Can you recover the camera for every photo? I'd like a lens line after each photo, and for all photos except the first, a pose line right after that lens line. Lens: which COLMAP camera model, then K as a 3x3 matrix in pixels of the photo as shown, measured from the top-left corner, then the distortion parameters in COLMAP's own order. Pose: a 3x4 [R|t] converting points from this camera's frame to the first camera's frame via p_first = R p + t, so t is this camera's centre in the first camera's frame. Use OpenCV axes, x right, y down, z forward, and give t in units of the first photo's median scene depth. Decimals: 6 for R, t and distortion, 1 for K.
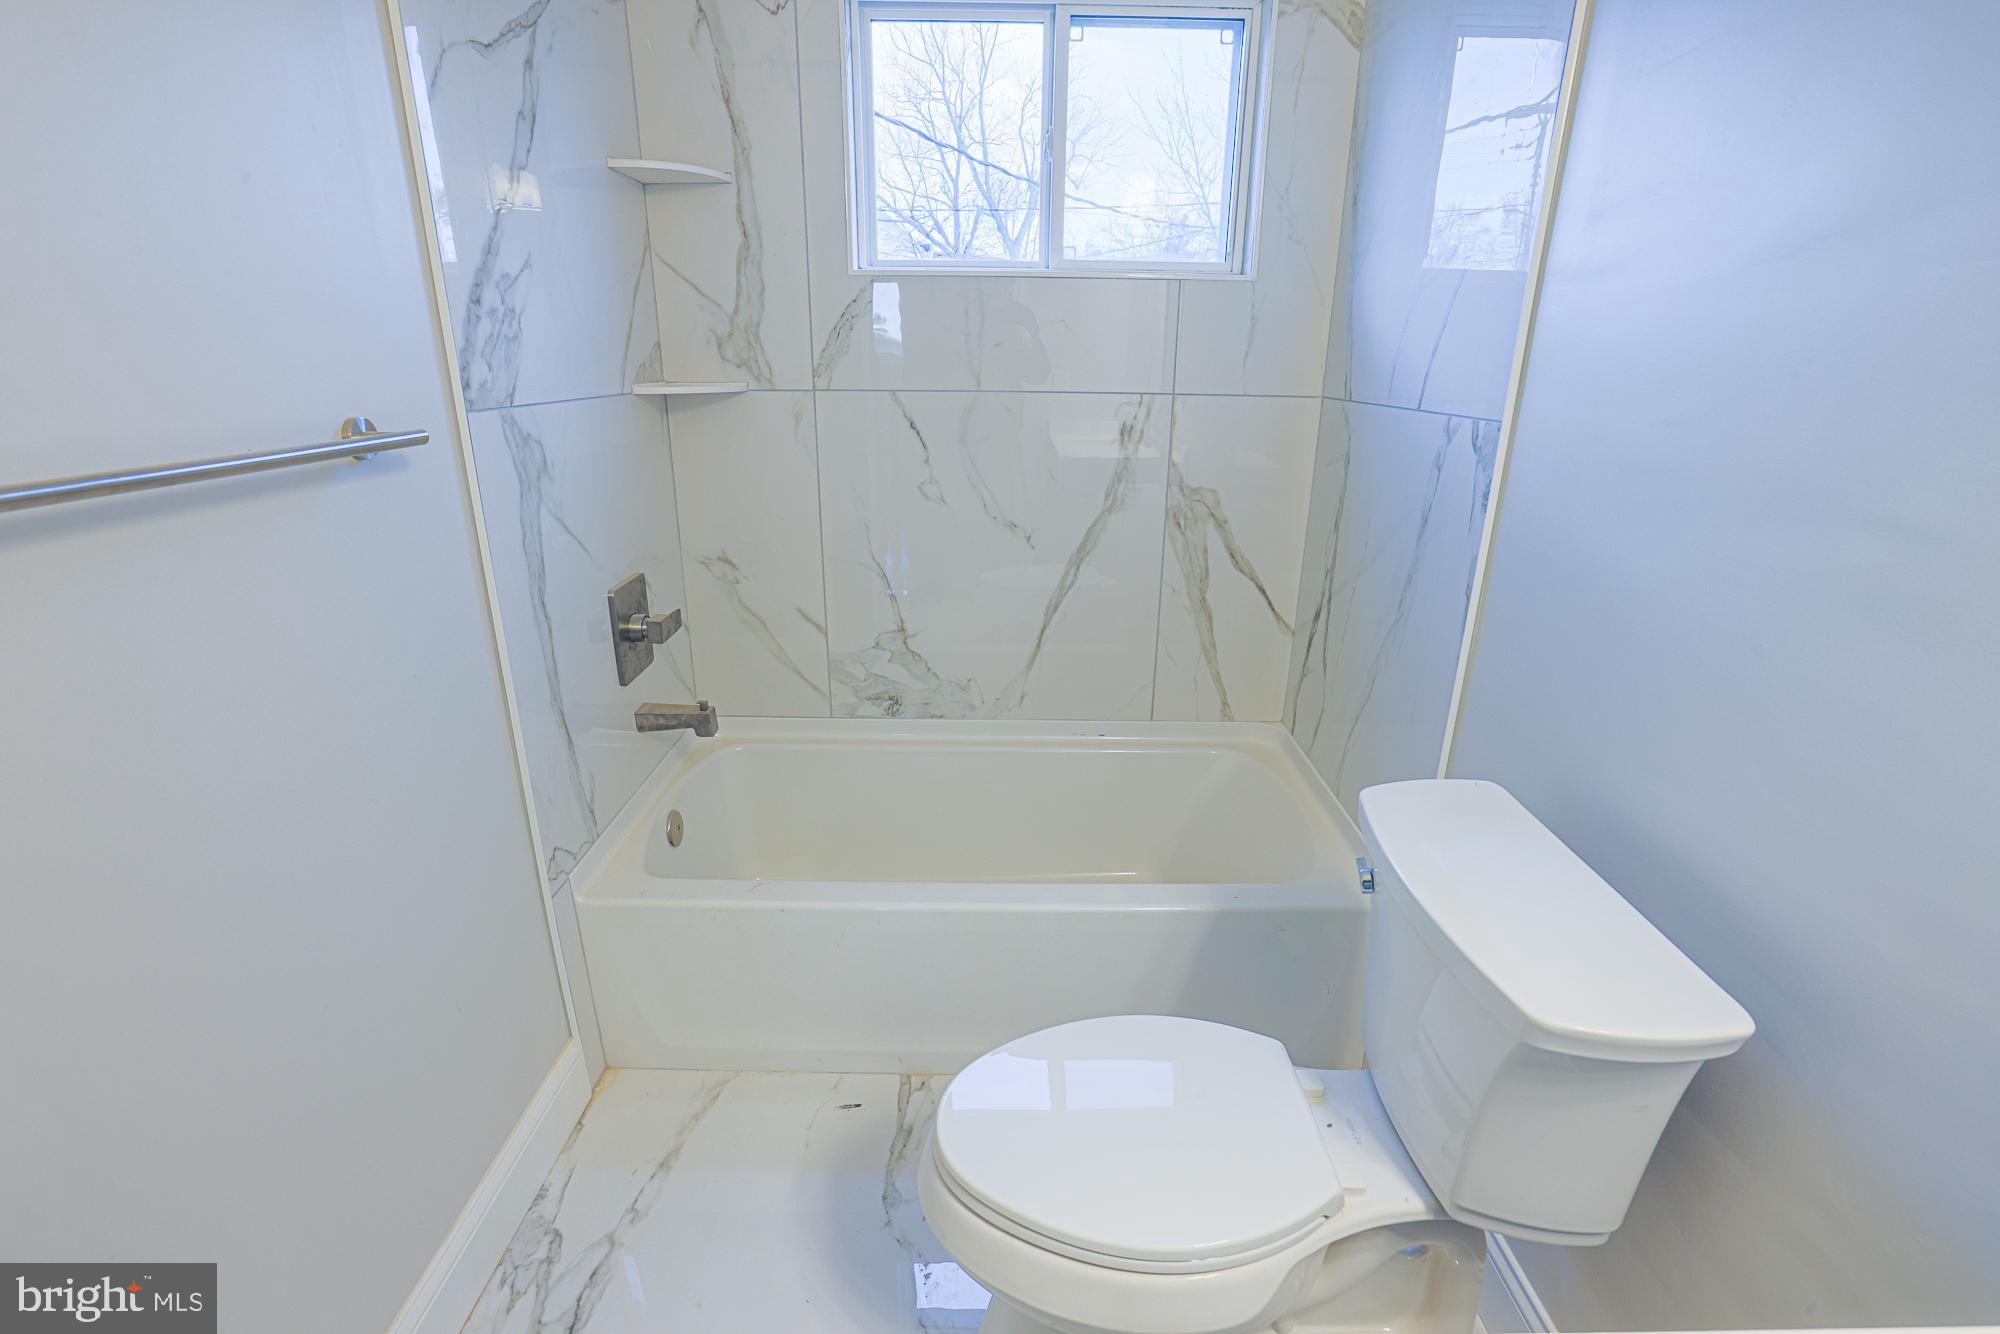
lens RADIAL K [[923.8, 0, 1007.6], [0, 923.8, 677.7], [0, 0, 1]] dist [-0.050276, 0.016764]
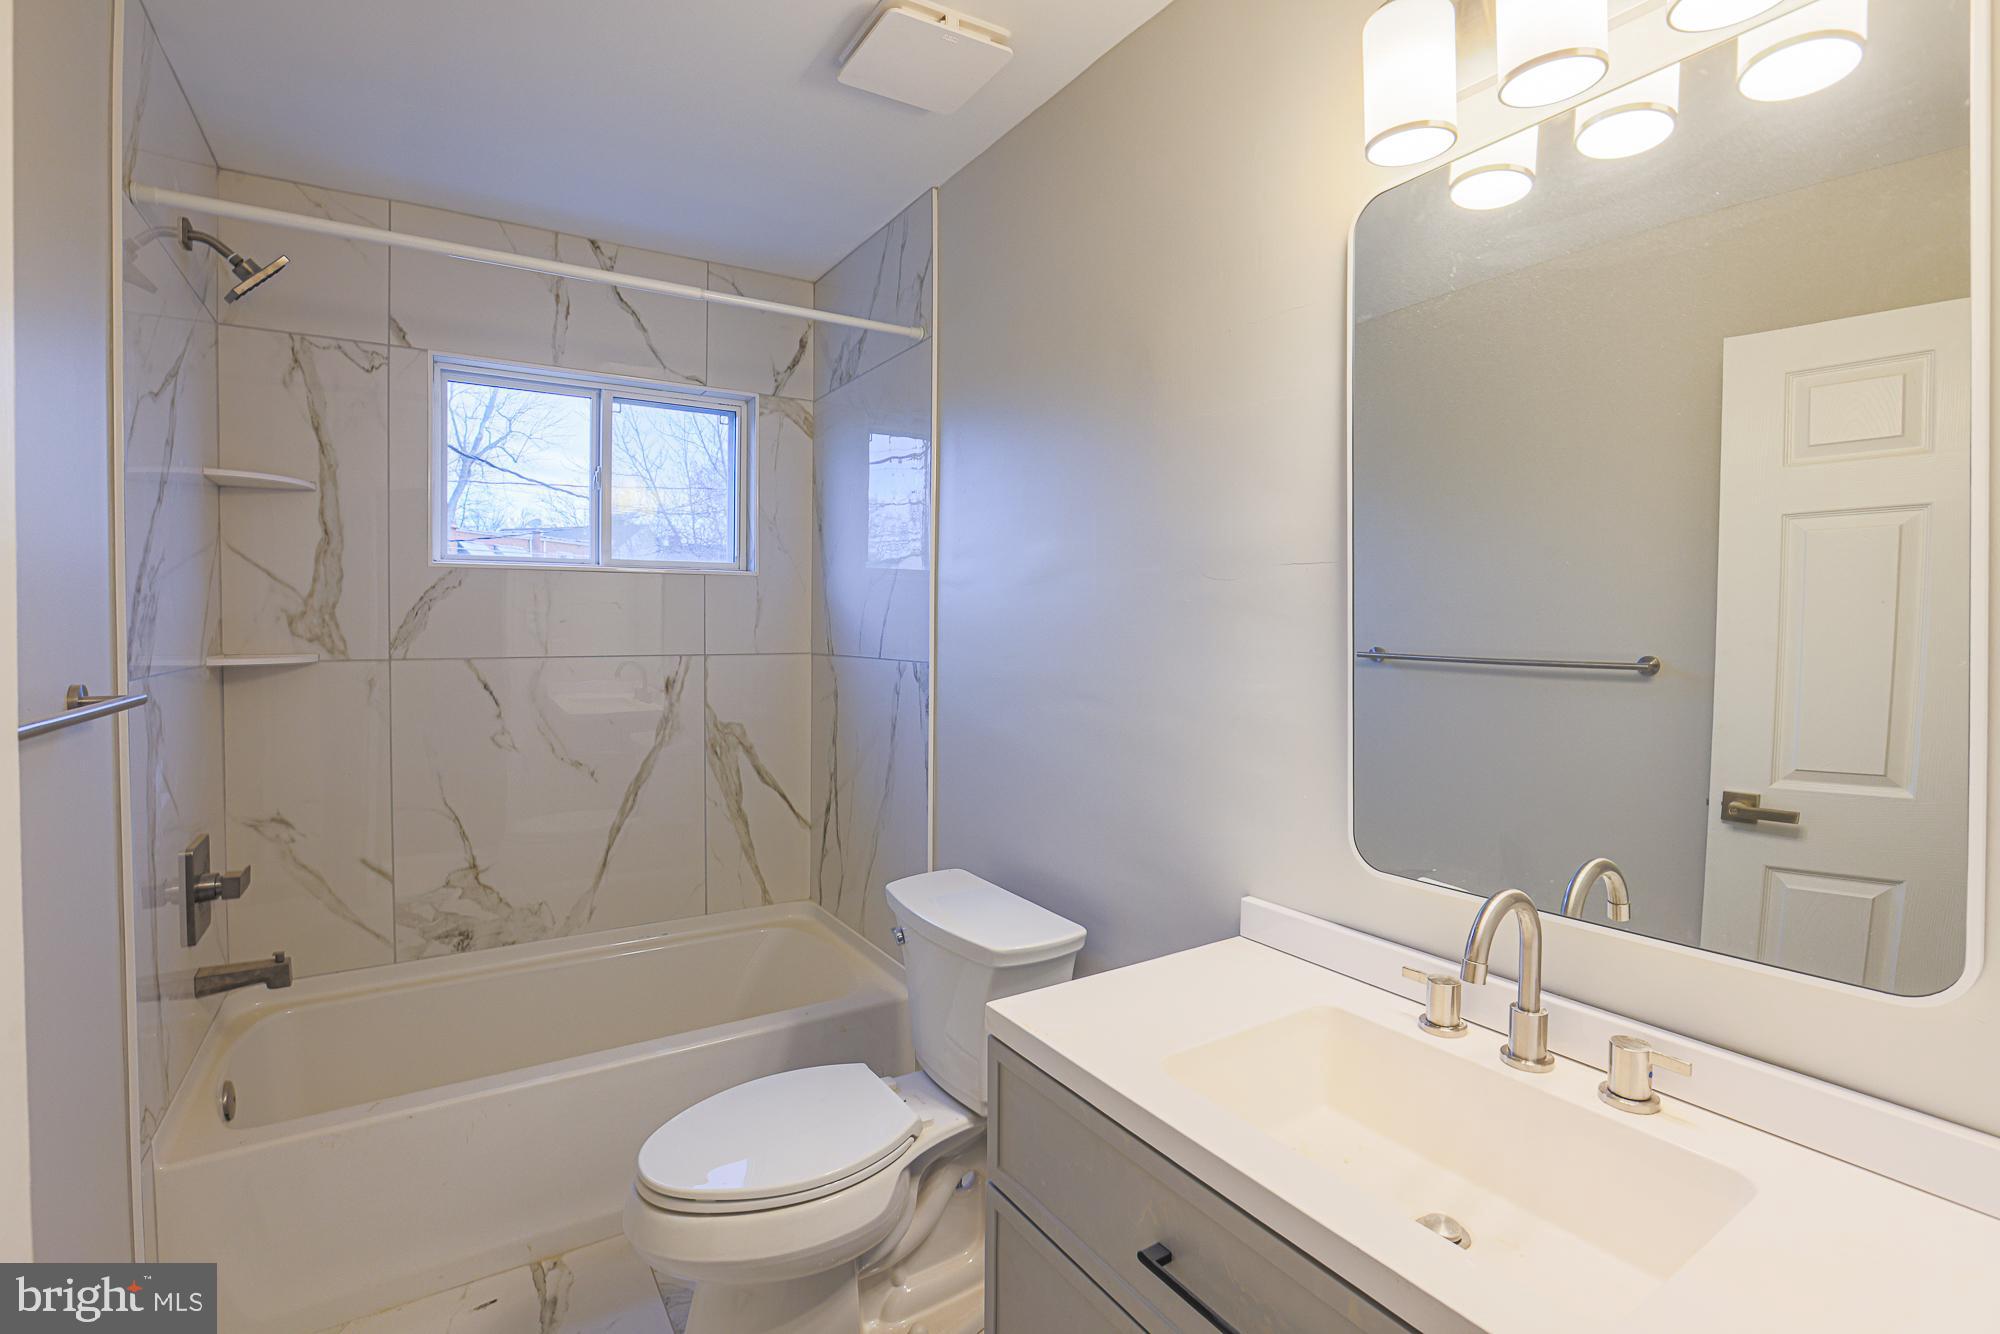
lens RADIAL K [[923.8, 0, 998.8], [0, 923.8, 647.5], [0, 0, 1]] dist [-0.050276, 0.016764]
pose [[0.848007, -0.022749, 0.529497, -0.168120], [0.181584, 0.951079, -0.249951, 0.095153], [-0.497907, 0.308108, 0.810652, -0.307975]]
